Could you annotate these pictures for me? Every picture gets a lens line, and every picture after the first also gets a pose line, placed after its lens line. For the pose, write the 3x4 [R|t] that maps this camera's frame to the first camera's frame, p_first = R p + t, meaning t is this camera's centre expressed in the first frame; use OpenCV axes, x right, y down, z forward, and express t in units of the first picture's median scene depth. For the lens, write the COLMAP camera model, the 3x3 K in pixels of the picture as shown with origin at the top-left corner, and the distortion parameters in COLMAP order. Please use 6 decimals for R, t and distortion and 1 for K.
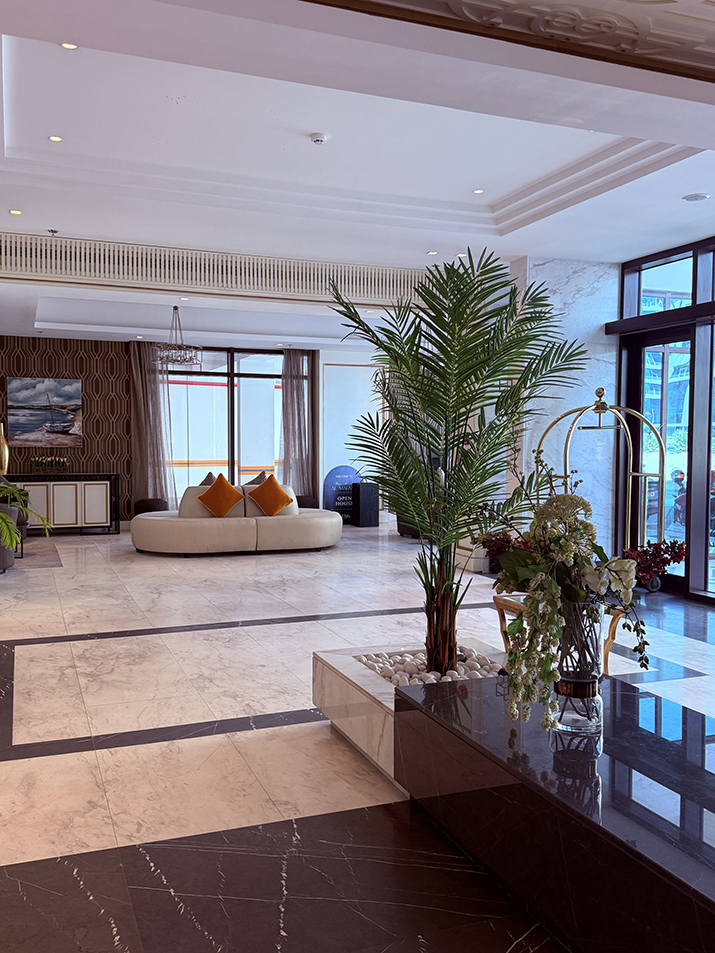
lens RADIAL K [[862.1, 0, 357.5], [0, 862.1, 476.5], [0, 0, 1]] dist [0.107894, 0.000769]
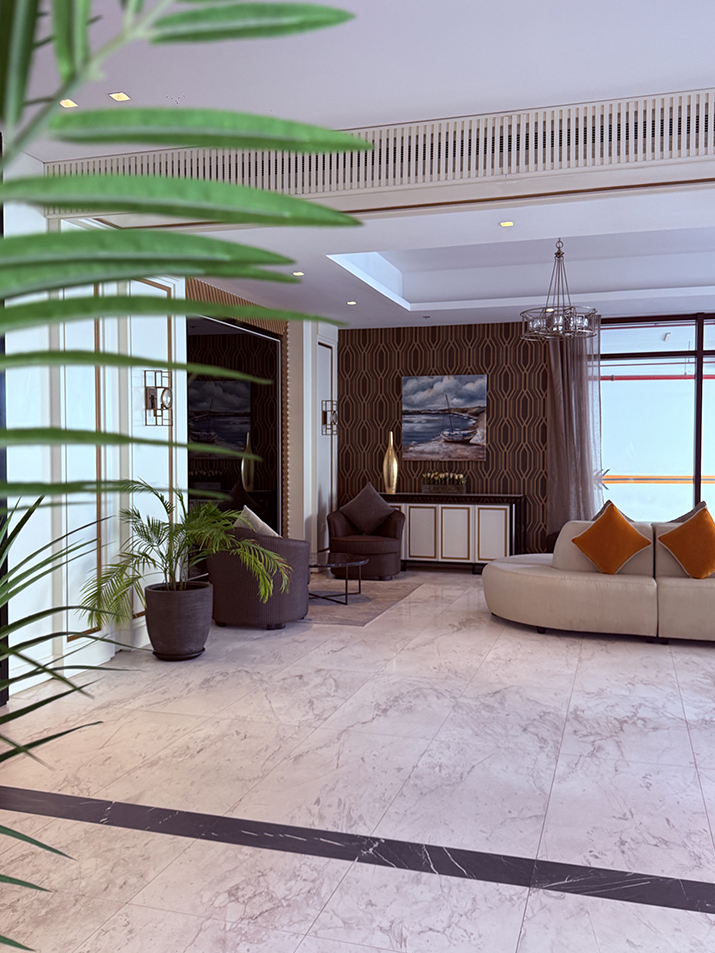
lens RADIAL K [[862.1, 0, 357.5], [0, 862.1, 476.5], [0, 0, 1]] dist [0.107894, 0.000769]
pose [[0.787524, 0.016048, -0.616076, 0.074475], [-0.021433, 0.999769, -0.001354, -0.016067], [0.615912, 0.014271, 0.787686, 0.321572]]
